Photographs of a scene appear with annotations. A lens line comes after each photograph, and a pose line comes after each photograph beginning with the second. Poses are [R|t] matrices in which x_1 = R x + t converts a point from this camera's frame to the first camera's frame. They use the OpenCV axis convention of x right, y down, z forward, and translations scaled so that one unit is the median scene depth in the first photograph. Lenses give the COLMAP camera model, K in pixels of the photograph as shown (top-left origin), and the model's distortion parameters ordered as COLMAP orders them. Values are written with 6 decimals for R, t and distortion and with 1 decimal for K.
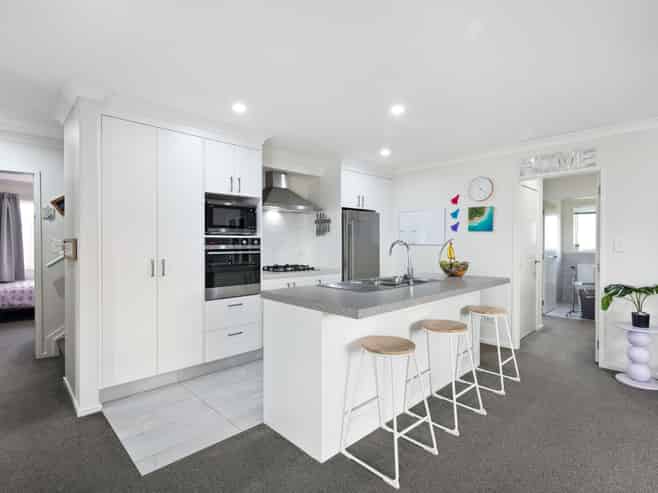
lens RADIAL K [[340.5, 0, 329.0], [0, 340.5, 246.5], [0, 0, 1]] dist [-0.000183, -0.000434]
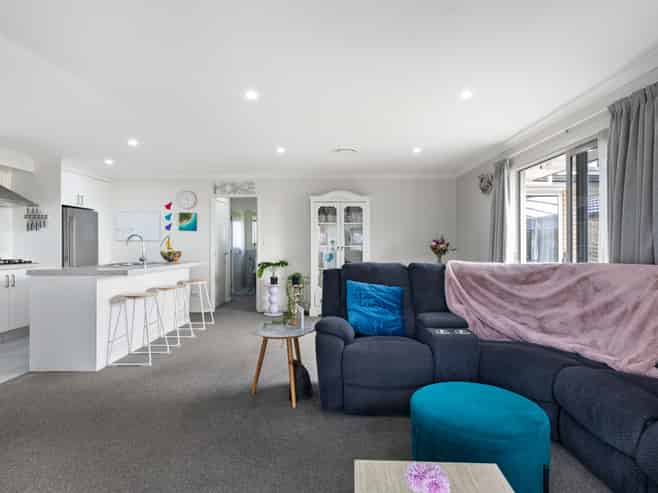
lens RADIAL K [[363.4, 0, 329.0], [0, 363.4, 246.5], [0, 0, 1]] dist [0.004014, 0.001206]
pose [[0.692785, -0.002139, 0.721141, -0.210569], [0.009996, 0.999928, -0.006637, 0.033276], [-0.721075, 0.011806, 0.692756, -0.408474]]
